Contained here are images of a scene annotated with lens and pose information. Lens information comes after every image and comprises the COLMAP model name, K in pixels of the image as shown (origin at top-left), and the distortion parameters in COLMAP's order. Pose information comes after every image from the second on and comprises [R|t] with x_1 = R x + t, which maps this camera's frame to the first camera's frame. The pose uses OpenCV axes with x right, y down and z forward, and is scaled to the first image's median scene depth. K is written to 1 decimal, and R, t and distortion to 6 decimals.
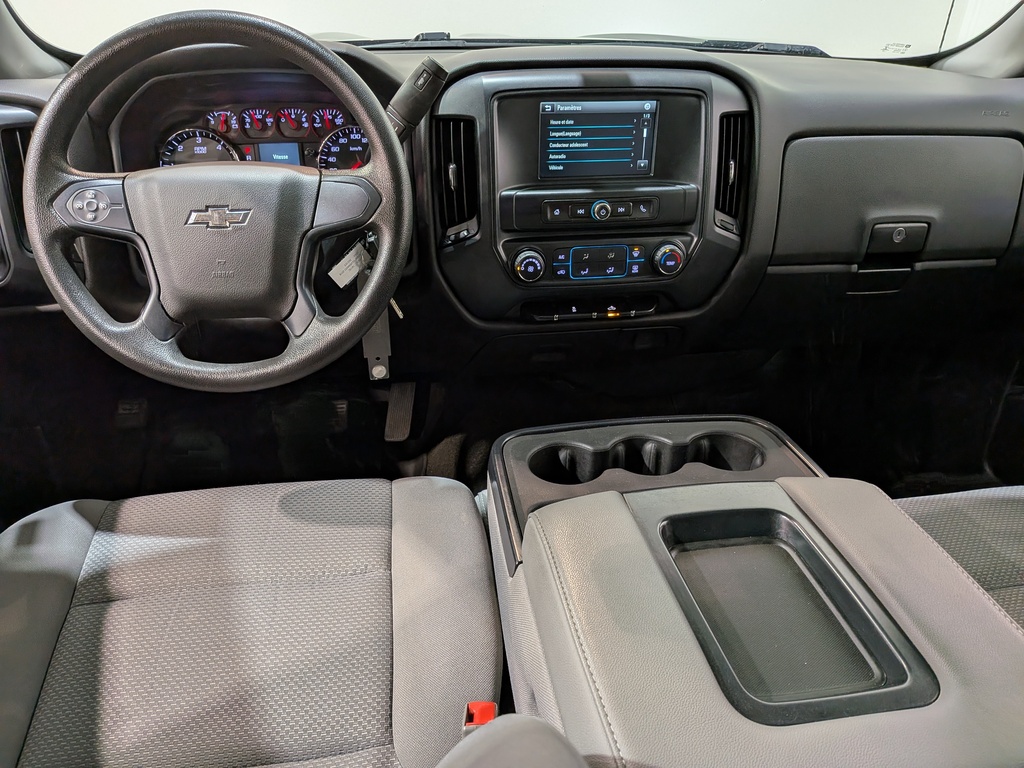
lens RADIAL K [[733.6, 0, 512.0], [0, 733.6, 384.0], [0, 0, 1]] dist [0.082027, -0.147628]
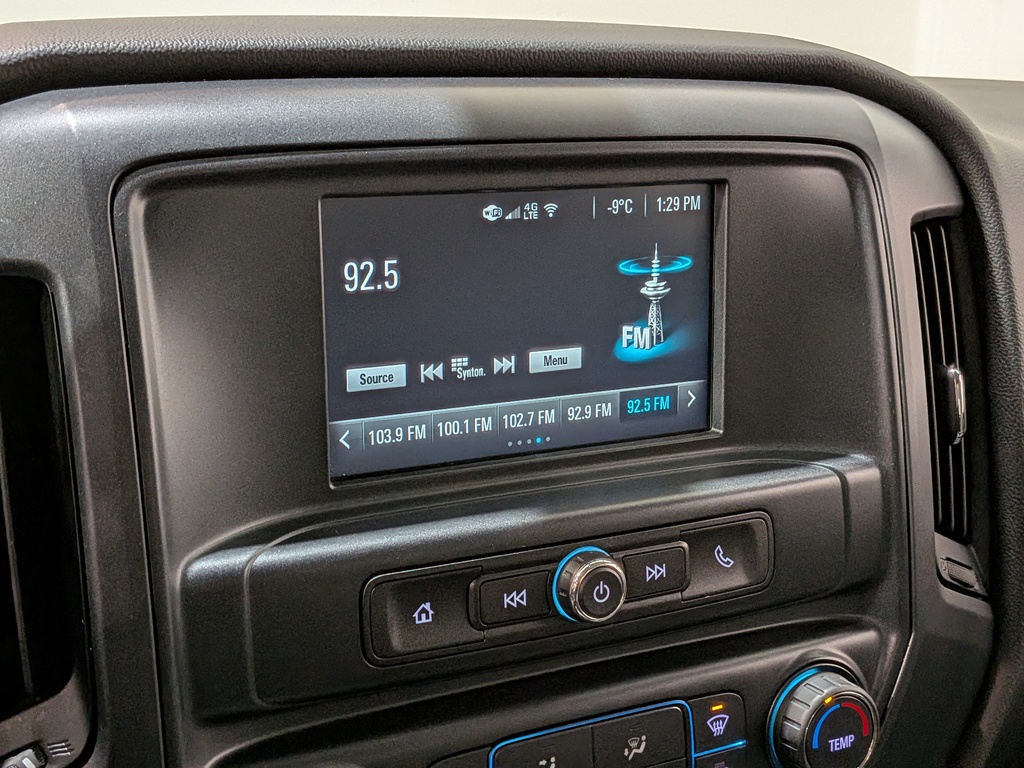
lens RADIAL K [[1405.6, 0, 512.0], [0, 1405.6, 384.0], [0, 0, 1]] dist [0.052637, -0.061446]
pose [[0.949547, -0.074132, 0.304739, -0.047091], [0.152775, 0.957918, -0.243010, -0.188114], [-0.273900, 0.277306, 0.920913, 0.541174]]
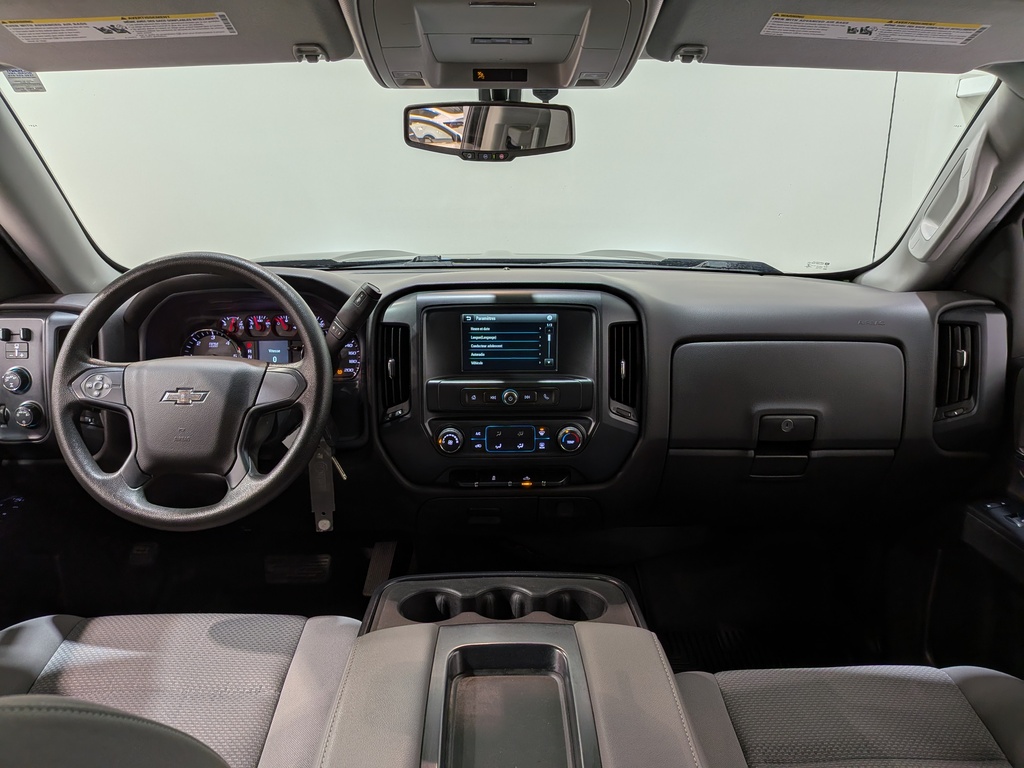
lens RADIAL K [[733.6, 0, 512.0], [0, 733.6, 384.0], [0, 0, 1]] dist [0.082027, -0.147628]
pose [[0.991929, 0.022071, -0.124859, 0.275288], [-0.051456, 0.970068, -0.237317, 0.030984], [0.115884, 0.241826, 0.963375, -0.173718]]
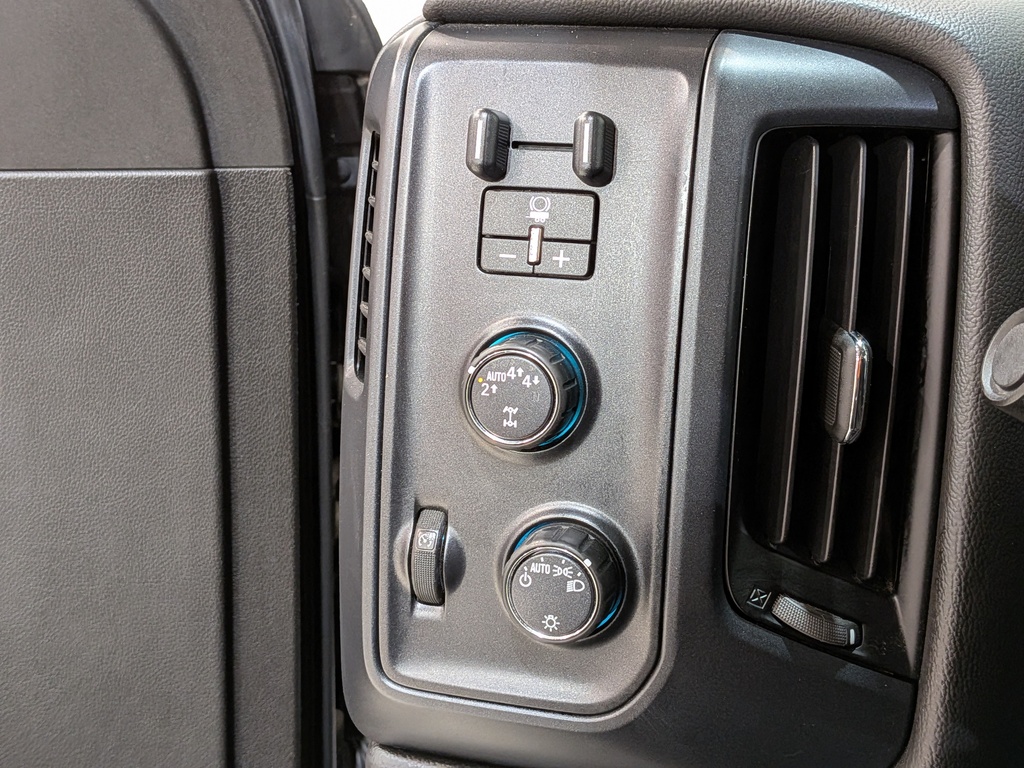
lens RADIAL K [[1405.6, 0, 512.0], [0, 1405.6, 384.0], [0, 0, 1]] dist [0.052637, -0.061446]
pose [[0.898925, 0.123021, -0.420474, -0.492412], [-0.206631, 0.965362, -0.159309, -0.150116], [0.386312, 0.230090, 0.893209, 0.498063]]
